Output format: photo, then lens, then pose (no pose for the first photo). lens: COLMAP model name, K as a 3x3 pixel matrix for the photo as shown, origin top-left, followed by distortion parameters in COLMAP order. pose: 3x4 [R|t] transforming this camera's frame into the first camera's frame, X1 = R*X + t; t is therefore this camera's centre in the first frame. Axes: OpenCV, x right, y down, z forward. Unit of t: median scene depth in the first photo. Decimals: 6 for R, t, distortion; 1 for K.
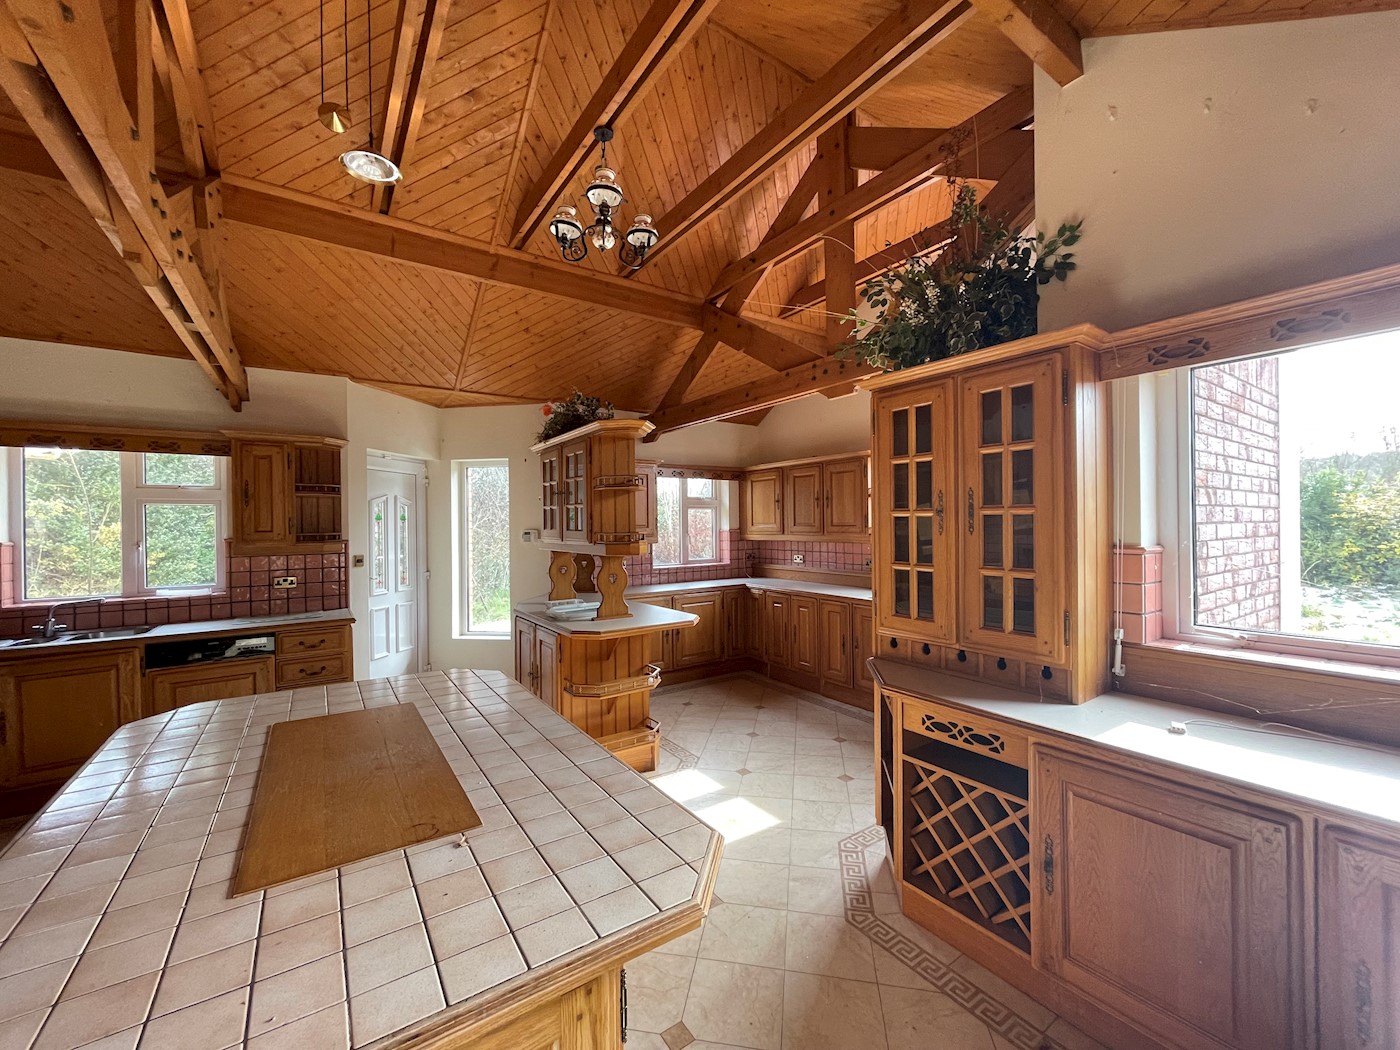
lens RADIAL K [[562.8, 0, 696.3], [0, 562.8, 524.4], [0, 0, 1]] dist [-0.000413, -0.000313]
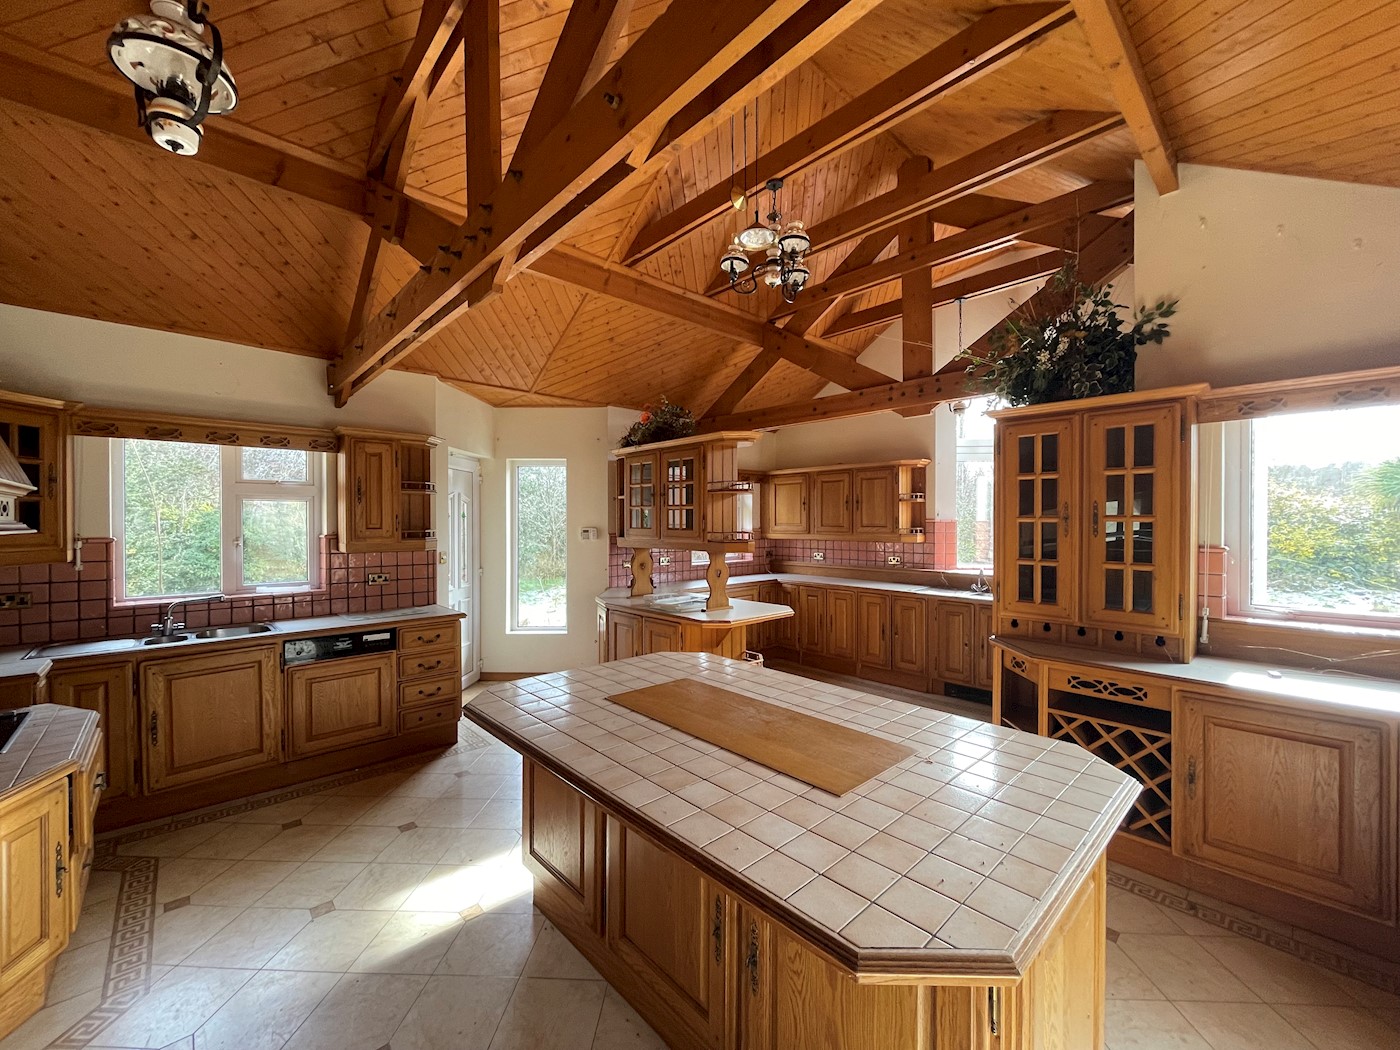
lens RADIAL K [[562.8, 0, 697.8], [0, 562.8, 524.3], [0, 0, 1]] dist [-0.000413, -0.000313]
pose [[0.989352, 0.009285, 0.145247, -0.352456], [-0.009849, 0.999946, 0.003166, -0.003723], [-0.145210, -0.004563, 0.989390, -0.084493]]
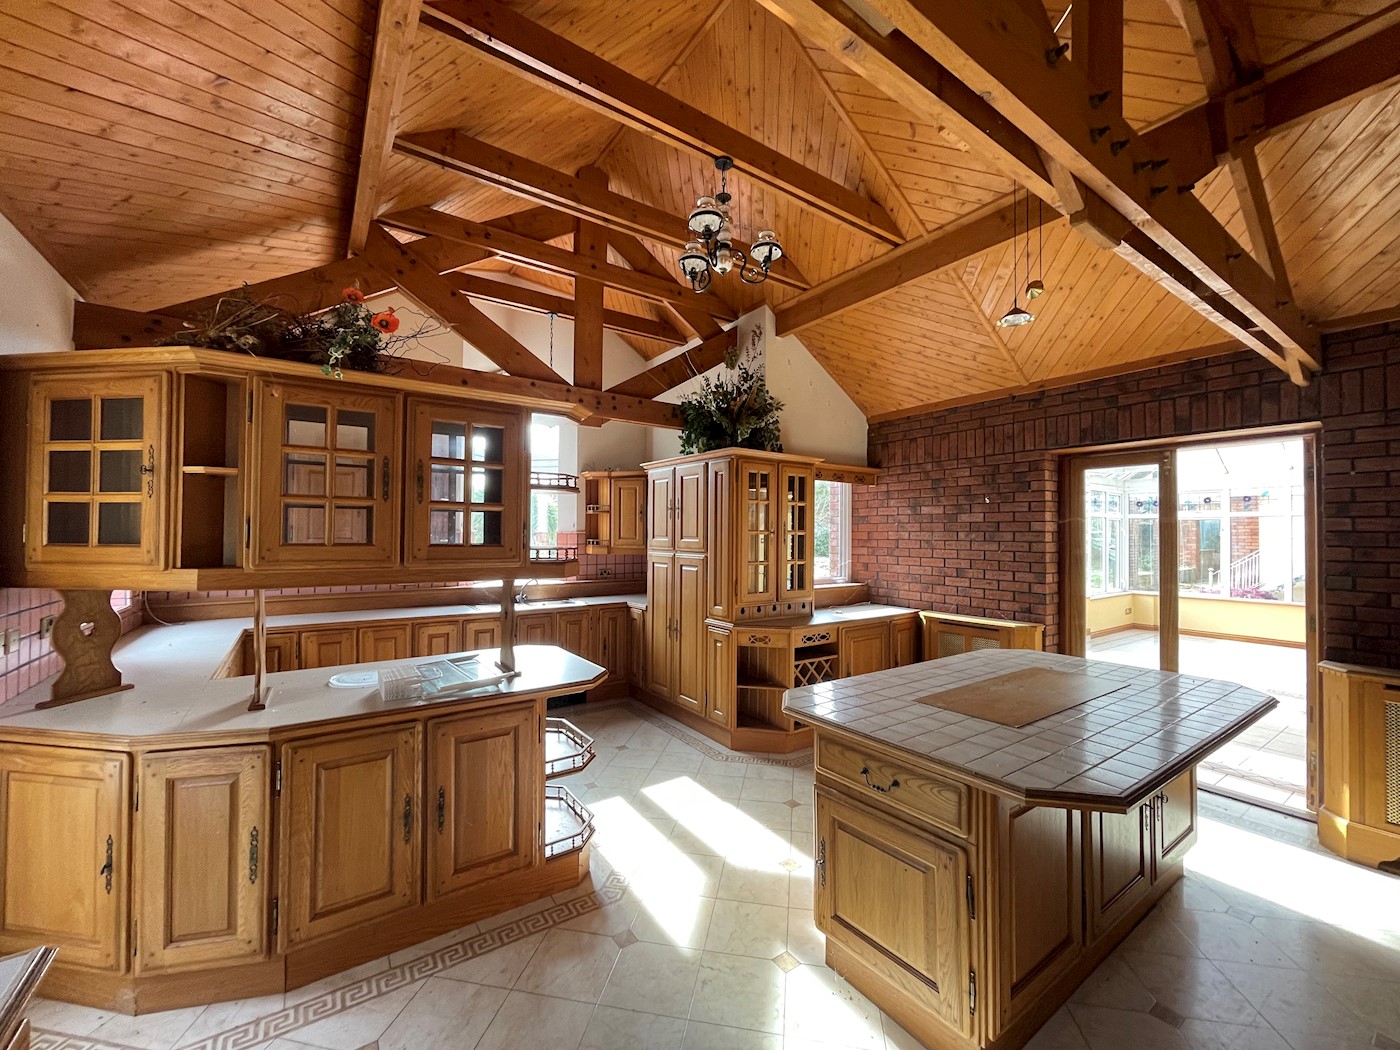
lens RADIAL K [[562.8, 0, 700.5], [0, 562.8, 522.1], [0, 0, 1]] dist [-0.000413, -0.000313]
pose [[-0.013251, 0.031268, 0.999423, -0.870405], [-0.003355, 0.999504, -0.031315, 0.002231], [-0.999907, -0.003768, -0.013139, 0.773283]]
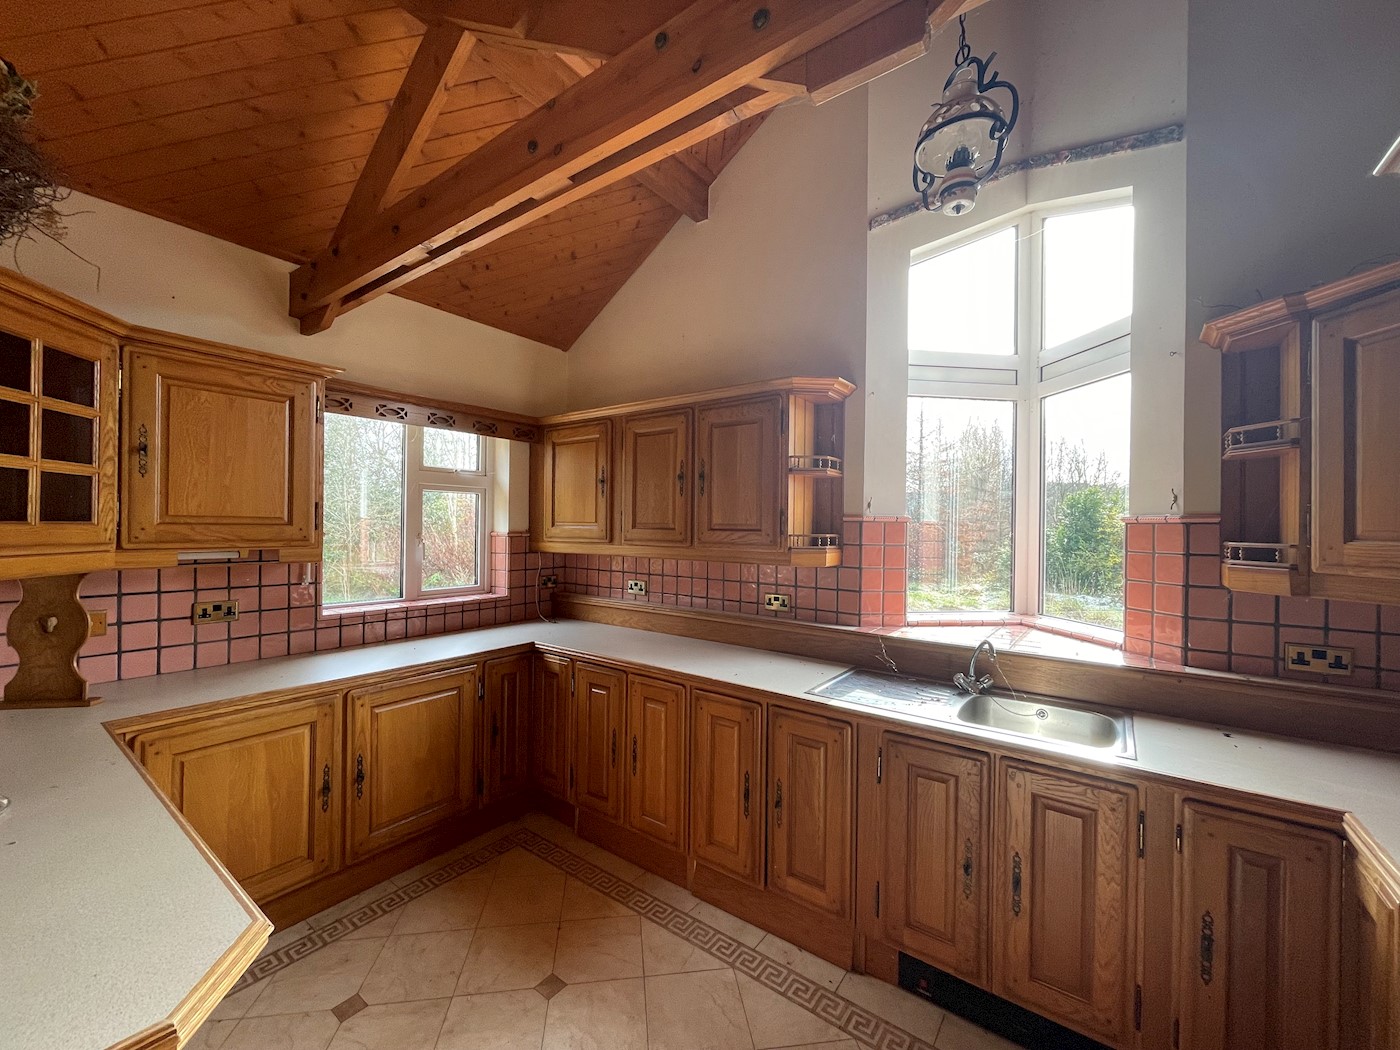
lens RADIAL K [[562.8, 0, 701.7], [0, 562.8, 524.9], [0, 0, 1]] dist [-0.000413, -0.000313]
pose [[0.942869, 0.023699, 0.332319, 0.093410], [-0.023524, 0.999713, -0.004552, 0.000353], [-0.332332, -0.003526, 0.943156, 0.754516]]
